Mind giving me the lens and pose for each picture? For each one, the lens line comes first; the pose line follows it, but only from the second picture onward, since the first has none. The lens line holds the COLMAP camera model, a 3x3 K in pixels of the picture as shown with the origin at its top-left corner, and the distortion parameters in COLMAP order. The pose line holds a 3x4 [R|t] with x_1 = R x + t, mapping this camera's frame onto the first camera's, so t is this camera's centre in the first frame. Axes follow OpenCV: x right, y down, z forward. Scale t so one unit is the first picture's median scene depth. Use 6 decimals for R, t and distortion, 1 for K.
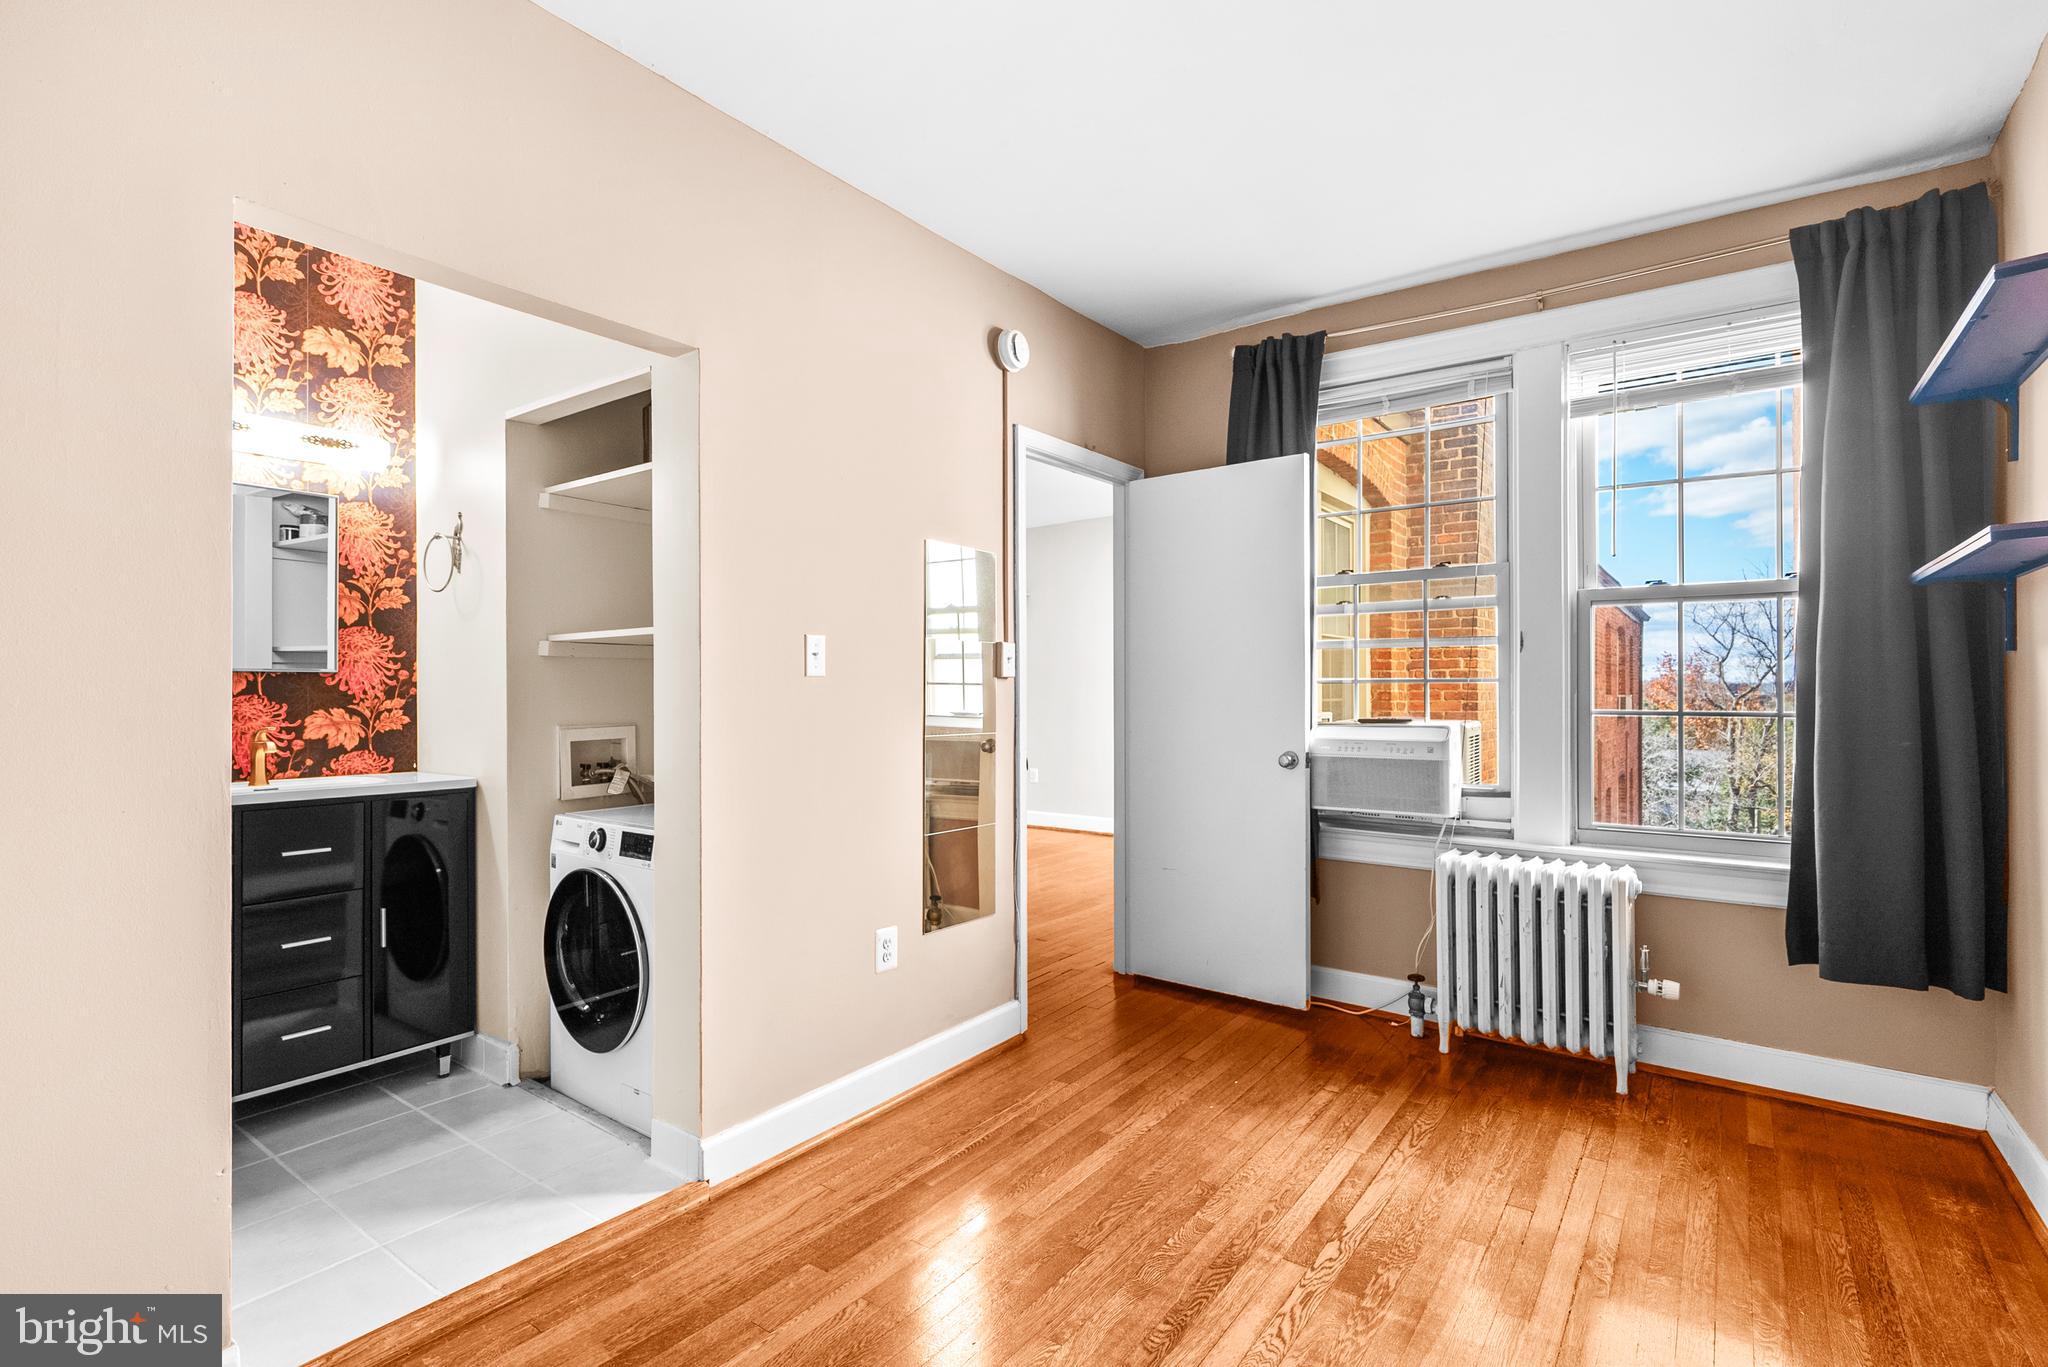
lens RADIAL K [[941.8, 0, 1025.2], [0, 941.8, 688.3], [0, 0, 1]] dist [-0.002501, 0.000090]
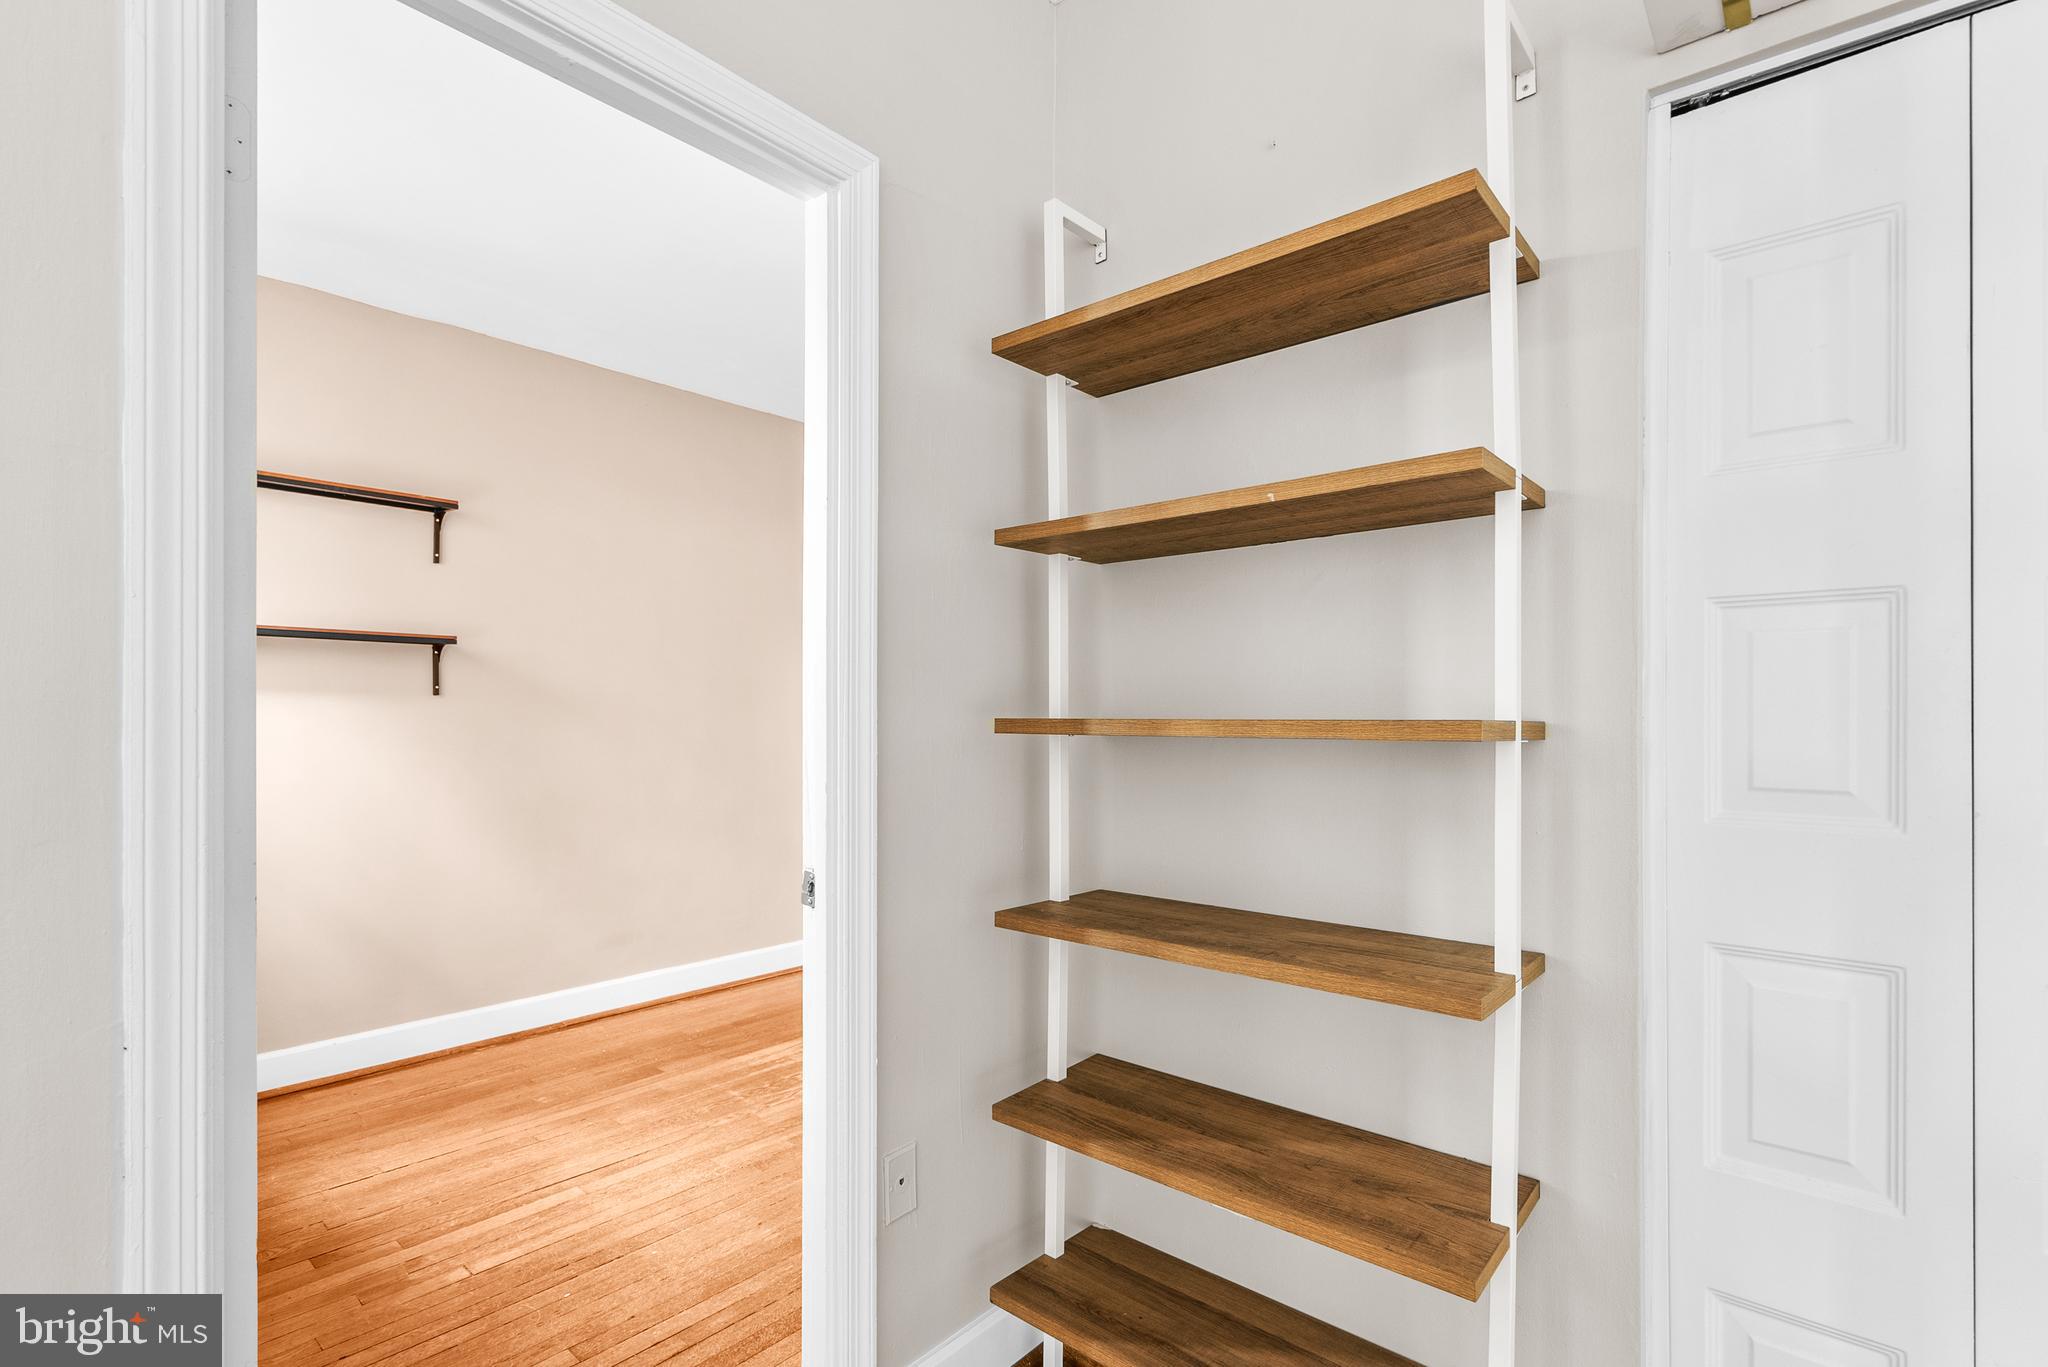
lens RADIAL K [[941.8, 0, 1023.4], [0, 941.8, 716.4], [0, 0, 1]] dist [-0.002501, 0.000090]
pose [[-0.996778, -0.001894, 0.080189, -0.225785], [-0.001738, 0.999996, 0.002025, -0.009322], [-0.080192, 0.001879, -0.996778, 2.302887]]
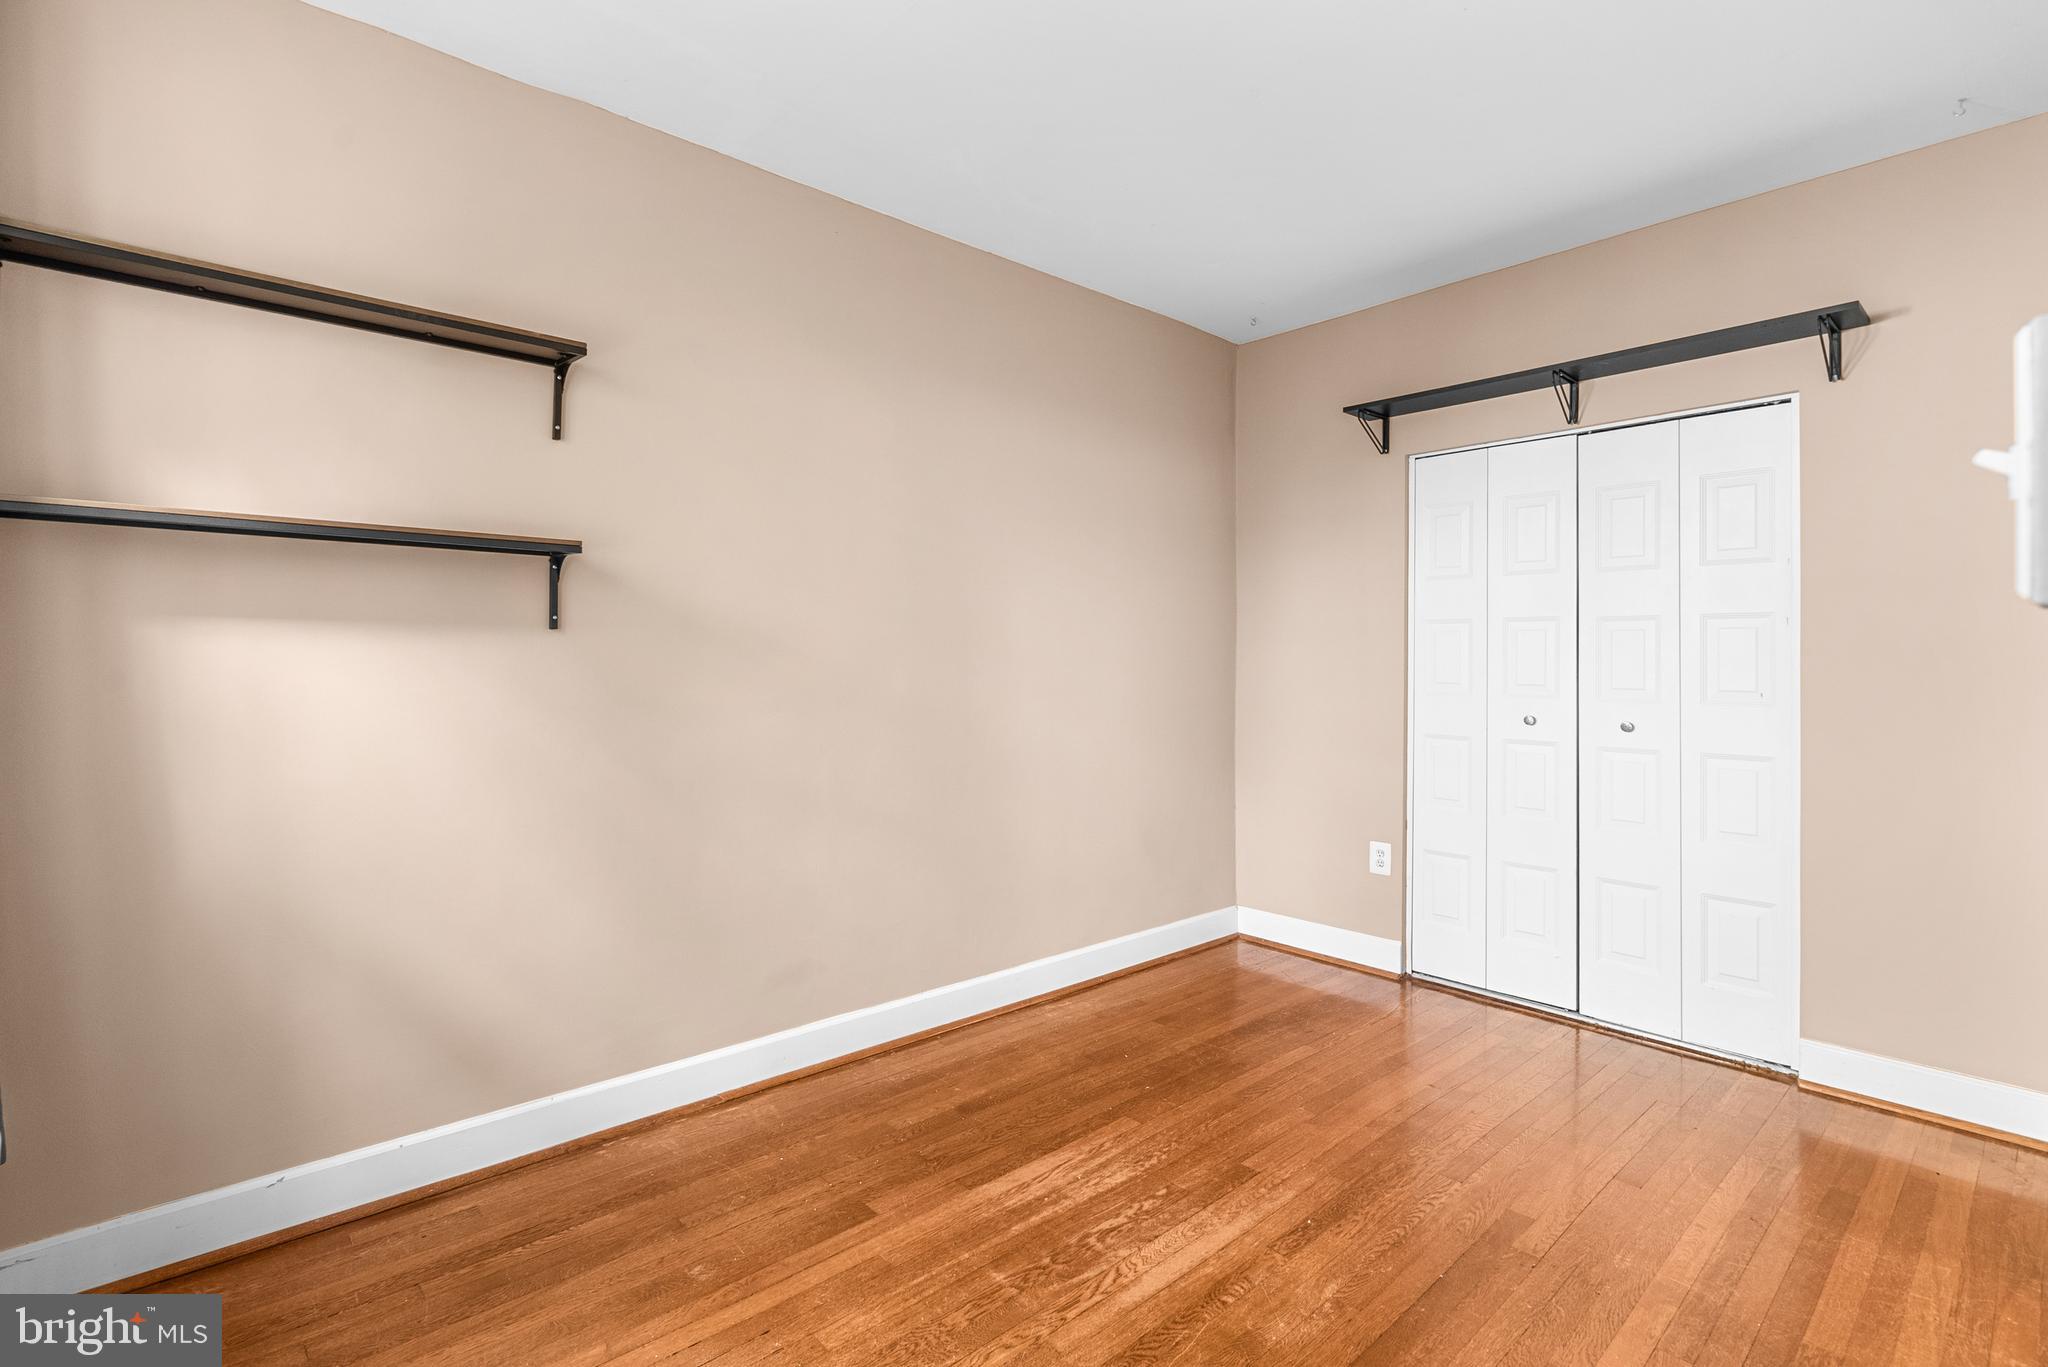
lens RADIAL K [[941.8, 0, 1037.6], [0, 941.8, 646.3], [0, 0, 1]] dist [-0.002501, 0.000090]
pose [[-0.982015, 0.002018, 0.188793, 0.134558], [-0.002454, 0.999722, -0.023450, 0.004052], [-0.188787, -0.023492, -0.981737, 1.760193]]
